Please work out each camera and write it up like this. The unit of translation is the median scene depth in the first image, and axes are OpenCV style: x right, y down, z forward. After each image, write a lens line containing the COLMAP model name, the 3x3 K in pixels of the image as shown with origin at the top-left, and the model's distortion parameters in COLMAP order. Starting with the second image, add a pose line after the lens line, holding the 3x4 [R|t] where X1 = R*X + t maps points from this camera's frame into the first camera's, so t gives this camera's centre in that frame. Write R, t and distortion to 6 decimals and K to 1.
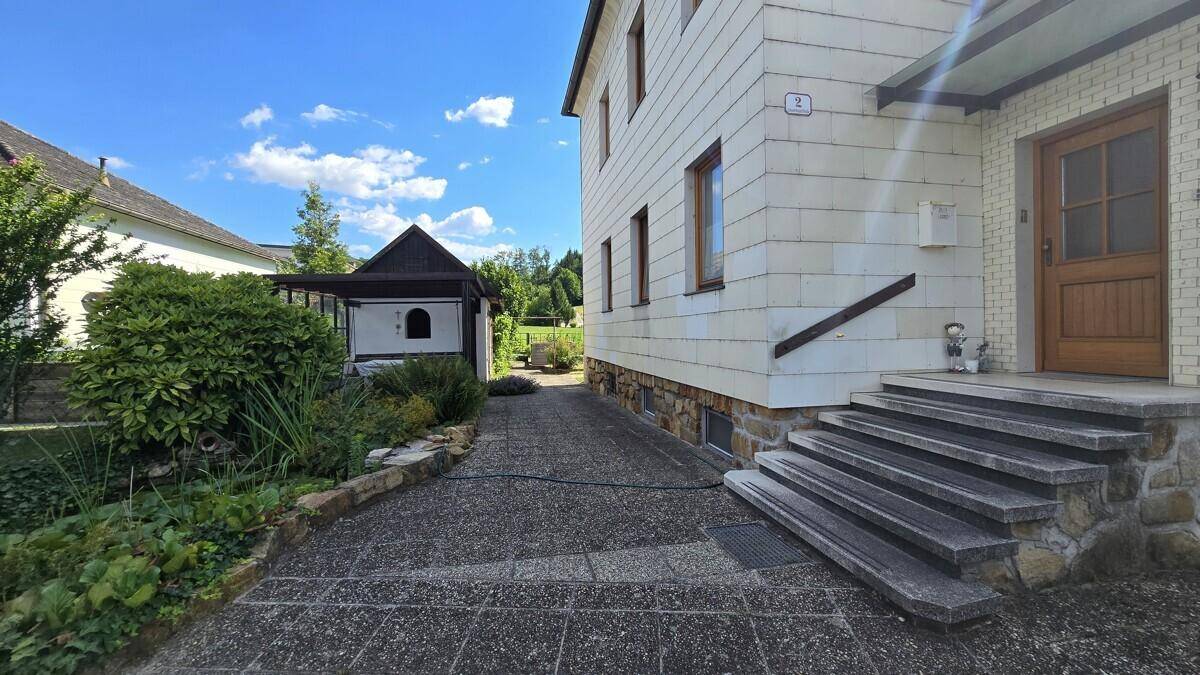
lens RADIAL K [[493.7, 0, 611.6], [0, 493.7, 328.5], [0, 0, 1]] dist [-0.007280, 0.004206]
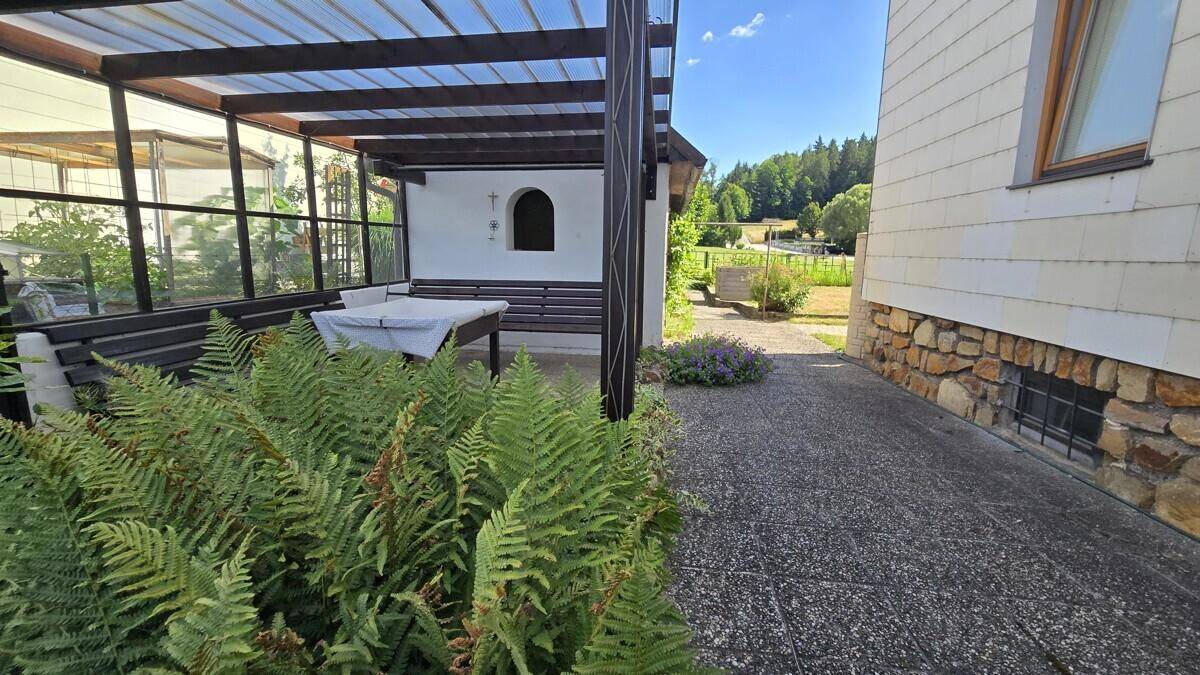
lens RADIAL K [[493.7, 0, 611.6], [0, 493.7, 328.5], [0, 0, 1]] dist [-0.007280, 0.004206]
pose [[0.949904, 0.078256, -0.302587, -0.096781], [-0.029396, 0.986225, 0.162777, 0.008771], [0.311157, -0.145728, 0.939119, 0.334221]]
